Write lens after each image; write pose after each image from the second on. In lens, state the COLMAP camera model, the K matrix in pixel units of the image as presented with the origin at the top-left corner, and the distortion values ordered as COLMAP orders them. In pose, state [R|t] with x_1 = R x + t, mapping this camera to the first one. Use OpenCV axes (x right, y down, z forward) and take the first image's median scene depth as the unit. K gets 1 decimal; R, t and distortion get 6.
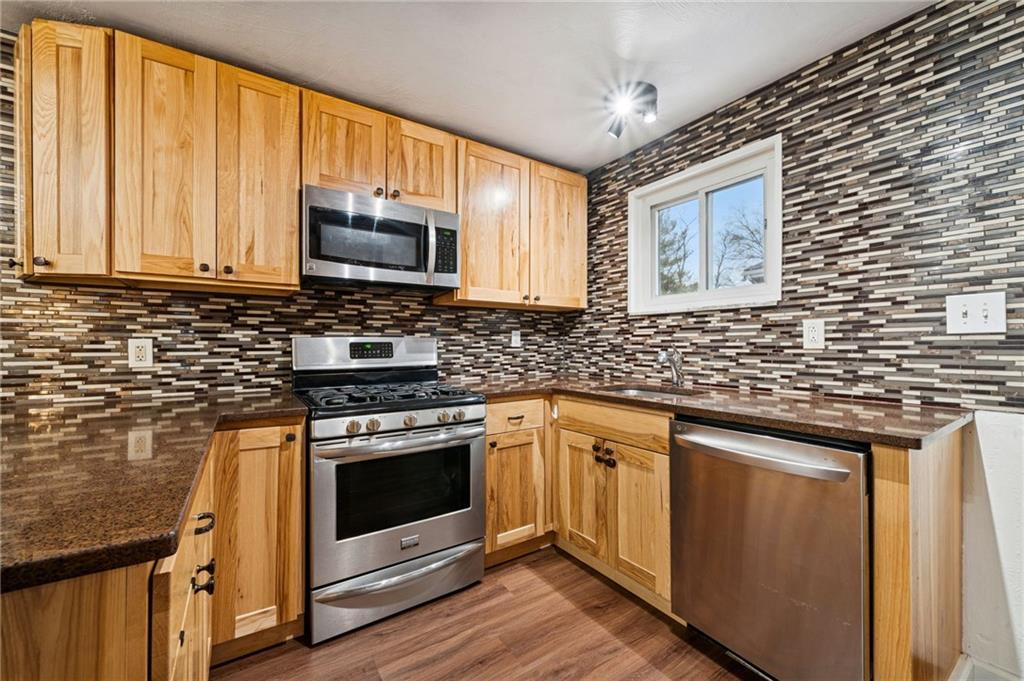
lens RADIAL K [[412.2, 0, 511.3], [0, 412.2, 342.6], [0, 0, 1]] dist [-0.001807, 0.000127]
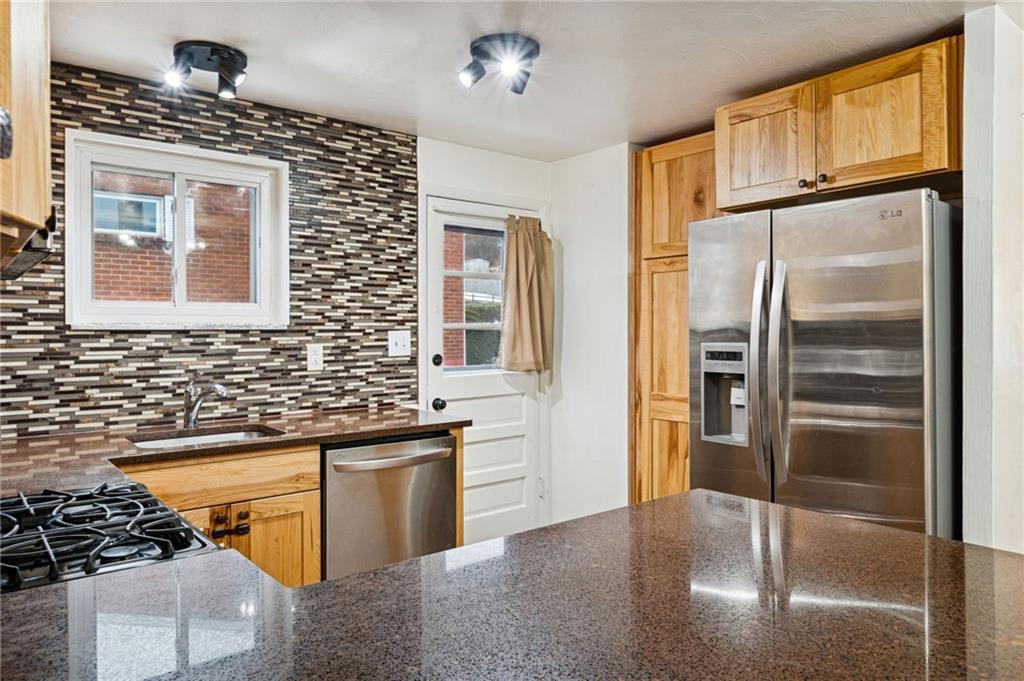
lens RADIAL K [[679.0, 0, 511.0], [0, 679.0, 336.8], [0, 0, 1]] dist [-0.003891, -0.002390]
pose [[-0.101014, -0.005883, 0.994868, -1.126321], [0.002985, 0.999976, 0.006216, -0.084039], [-0.994880, 0.003598, -0.100994, 0.637716]]
